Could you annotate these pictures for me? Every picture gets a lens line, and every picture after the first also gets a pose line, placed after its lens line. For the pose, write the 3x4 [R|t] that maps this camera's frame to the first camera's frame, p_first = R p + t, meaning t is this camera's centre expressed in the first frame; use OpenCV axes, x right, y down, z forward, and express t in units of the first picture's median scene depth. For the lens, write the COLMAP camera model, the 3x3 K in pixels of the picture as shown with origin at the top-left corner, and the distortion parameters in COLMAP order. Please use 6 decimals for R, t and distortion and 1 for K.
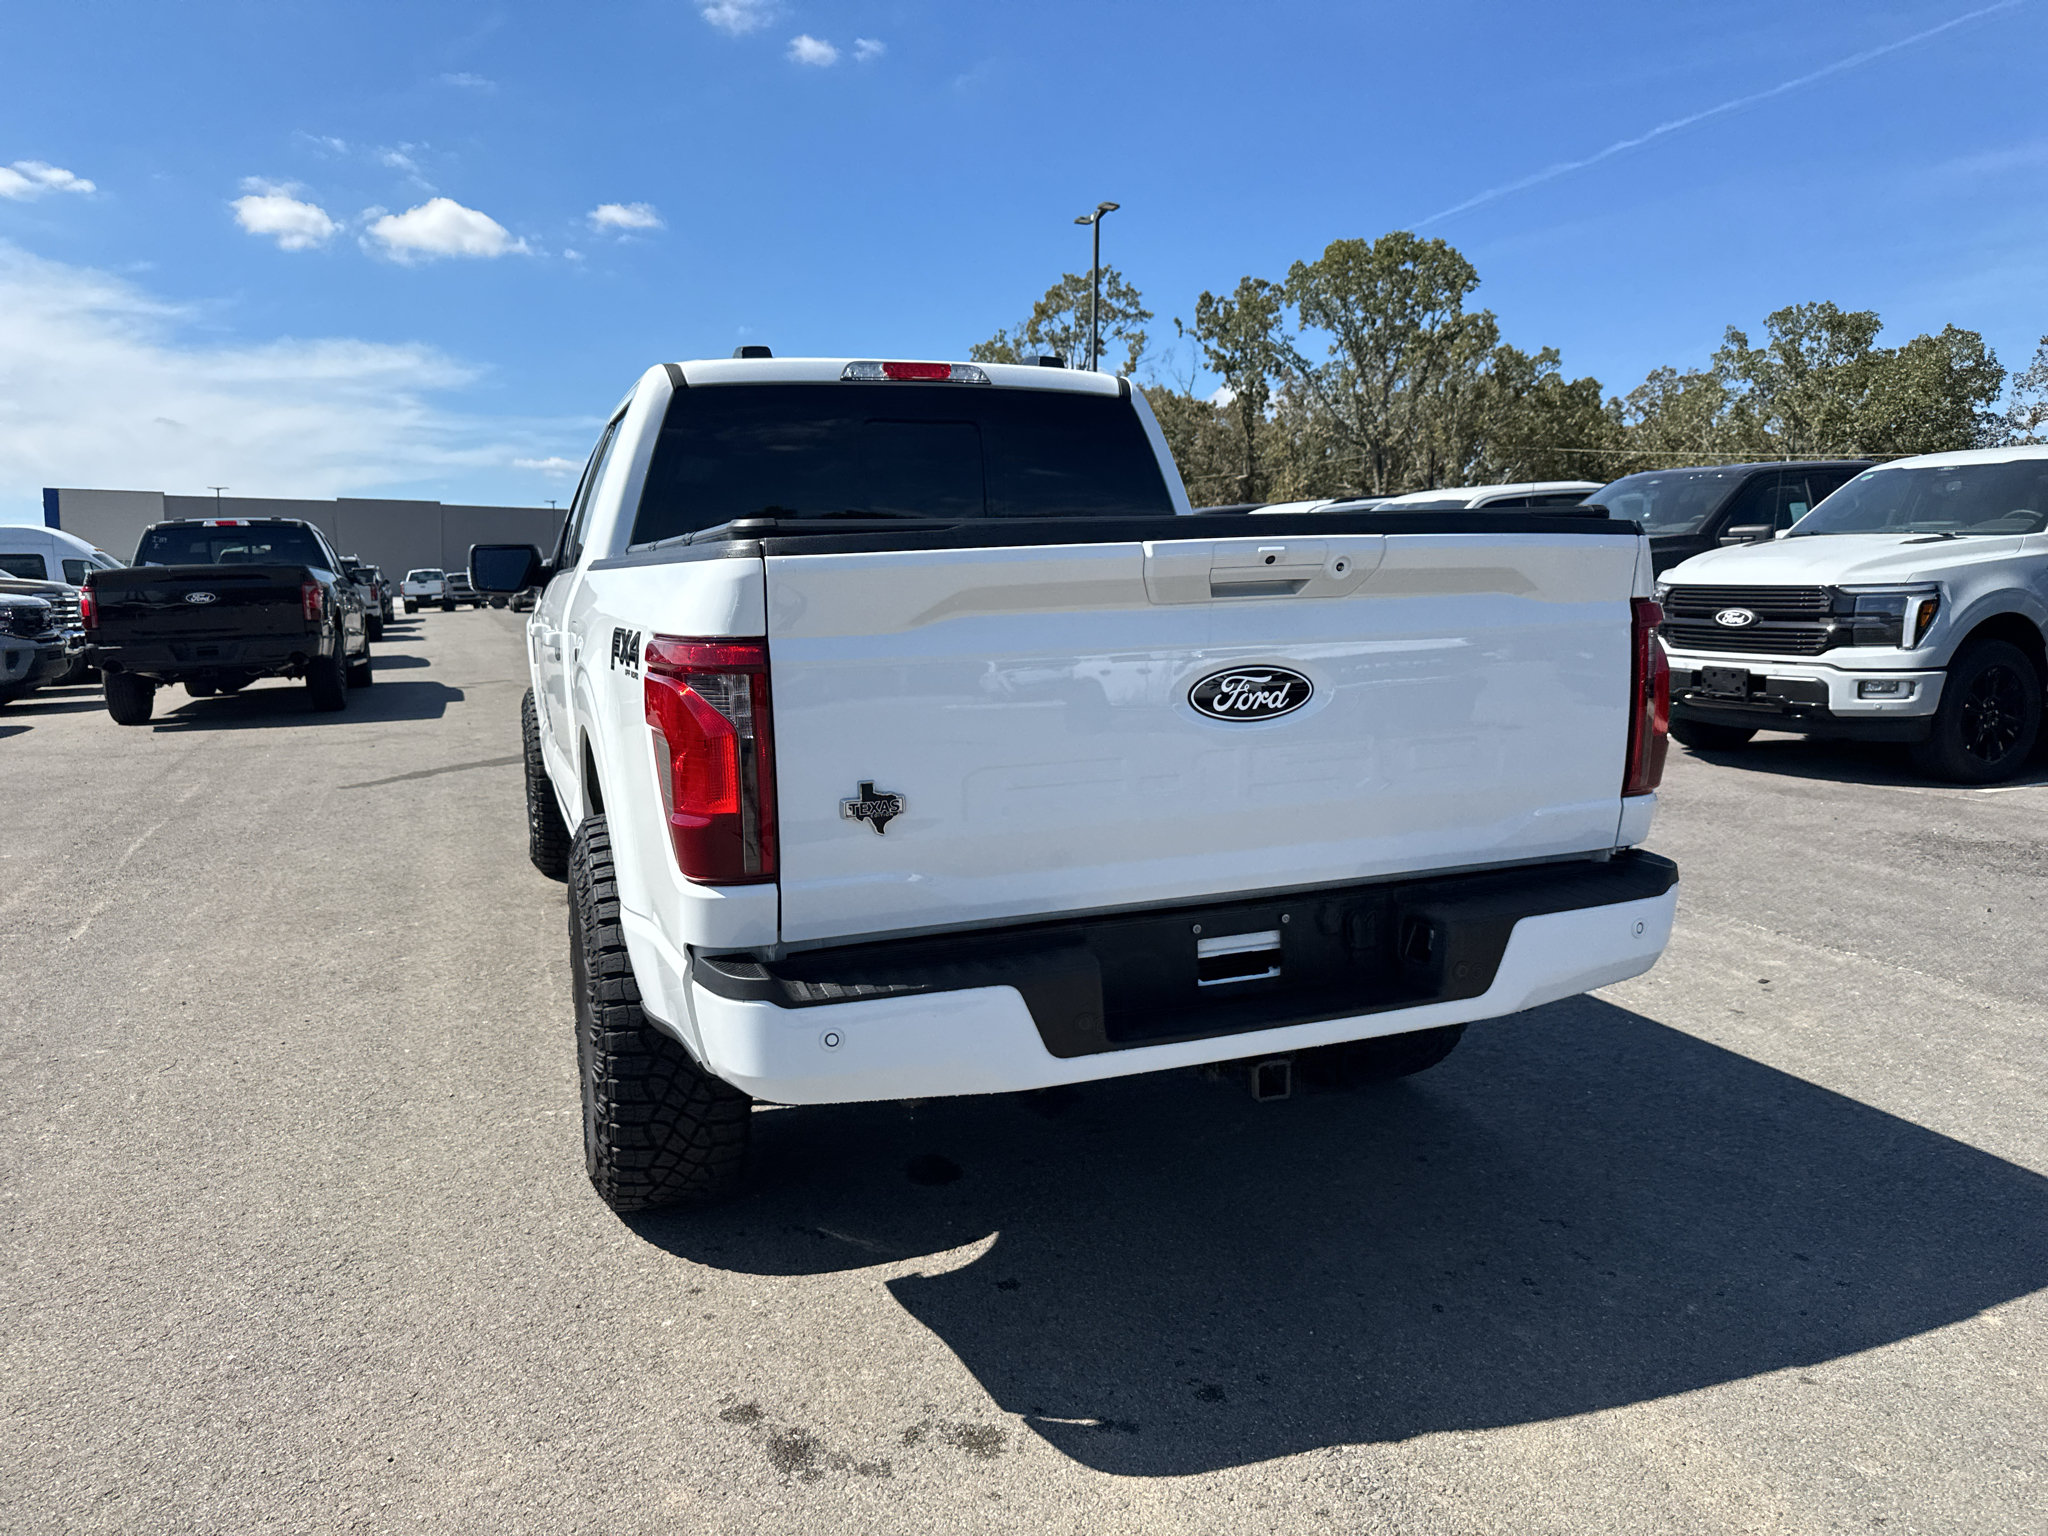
lens RADIAL K [[1463.1, 0, 1026.8], [0, 1463.1, 776.8], [0, 0, 1]] dist [0.041983, -0.054495]
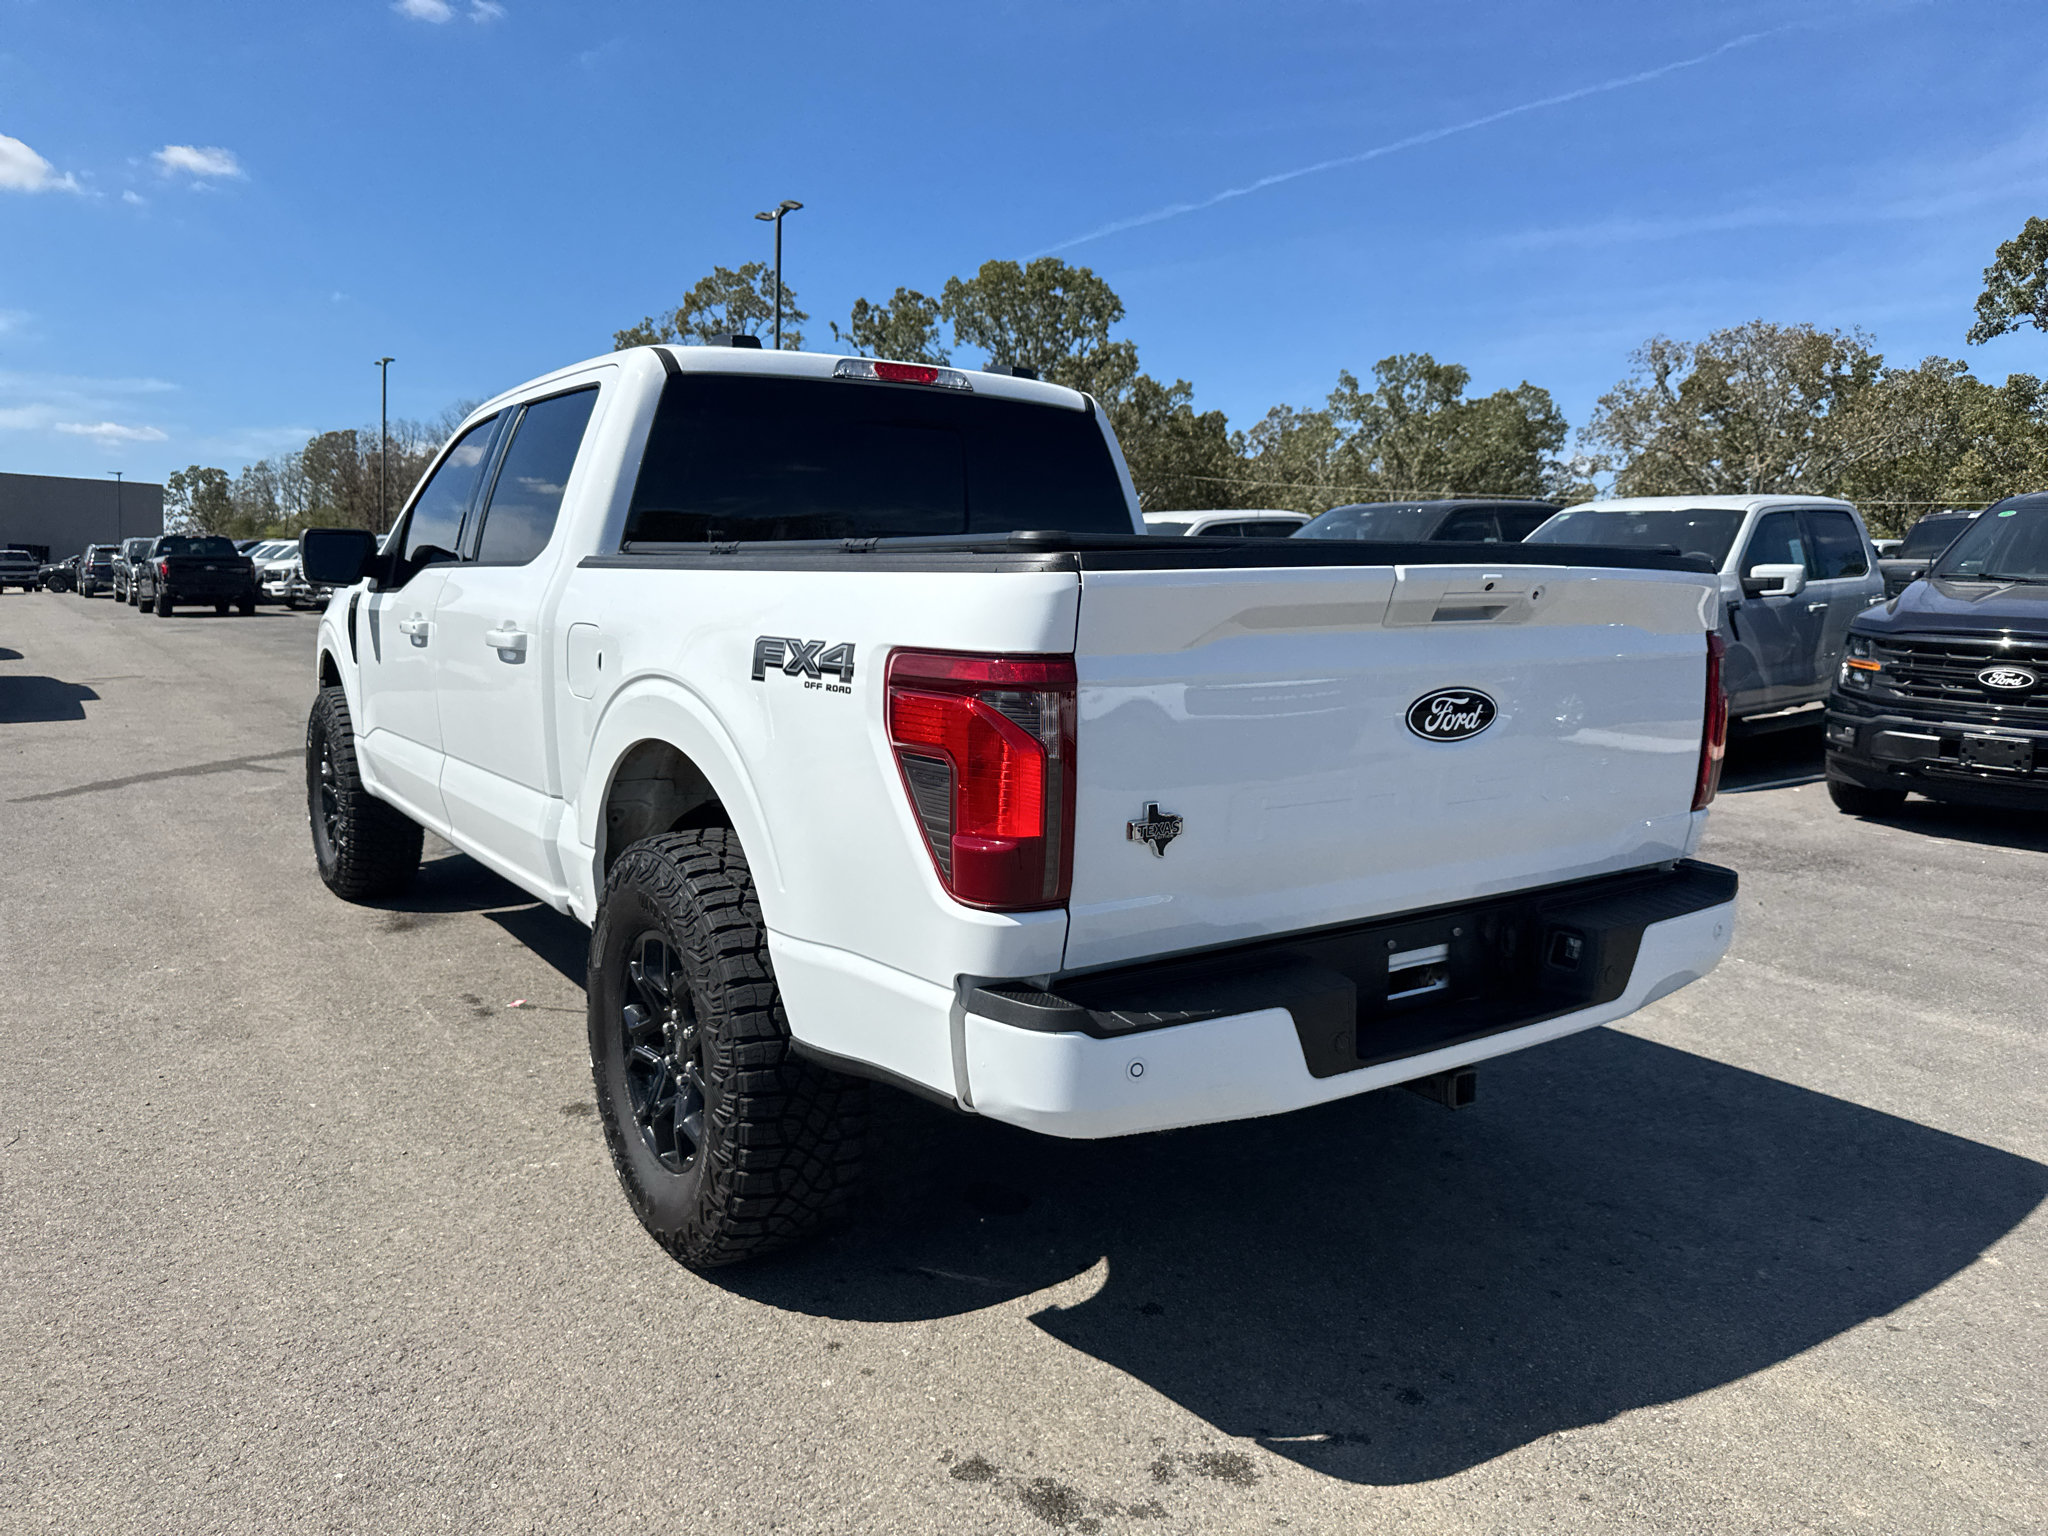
lens RADIAL K [[1463.1, 0, 1026.8], [0, 1463.1, 776.8], [0, 0, 1]] dist [0.041983, -0.054495]
pose [[0.967640, -0.000849, 0.252333, -0.296816], [0.001739, 0.999993, -0.003302, -0.007541], [-0.252328, 0.003634, 0.967635, 0.054601]]
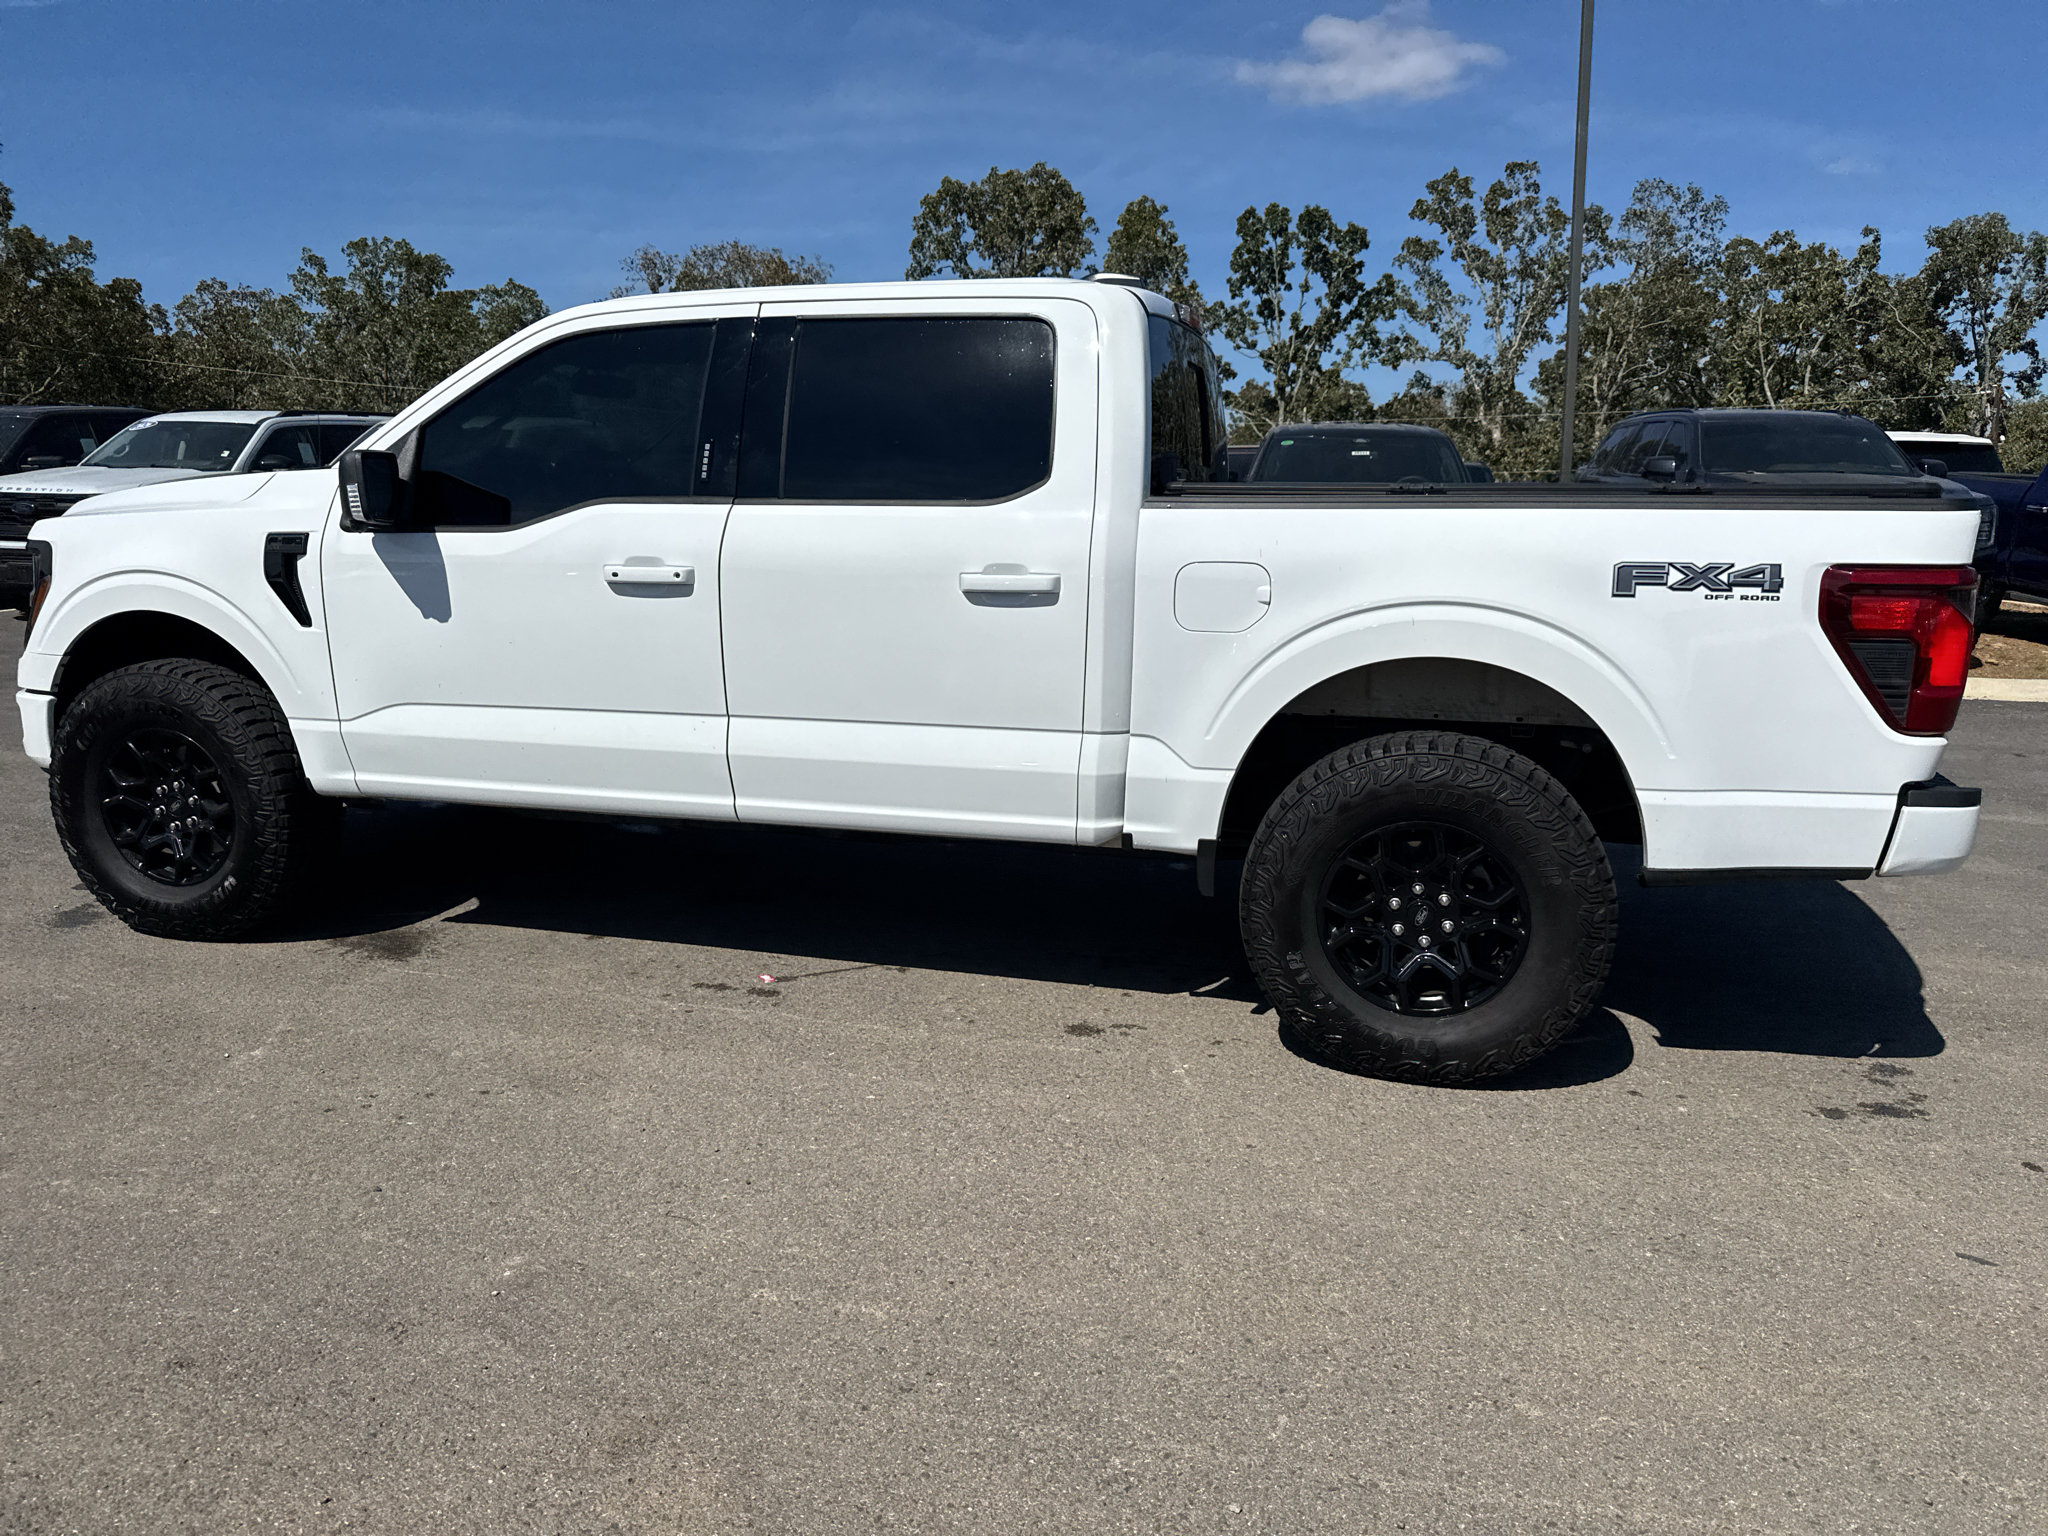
lens RADIAL K [[1463.1, 0, 1026.8], [0, 1463.1, 776.8], [0, 0, 1]] dist [0.041983, -0.054495]
pose [[0.568719, -0.135659, 0.811268, -1.110883], [0.096015, 0.990512, 0.098323, -0.065451], [-0.816909, 0.021976, 0.576348, 0.506034]]
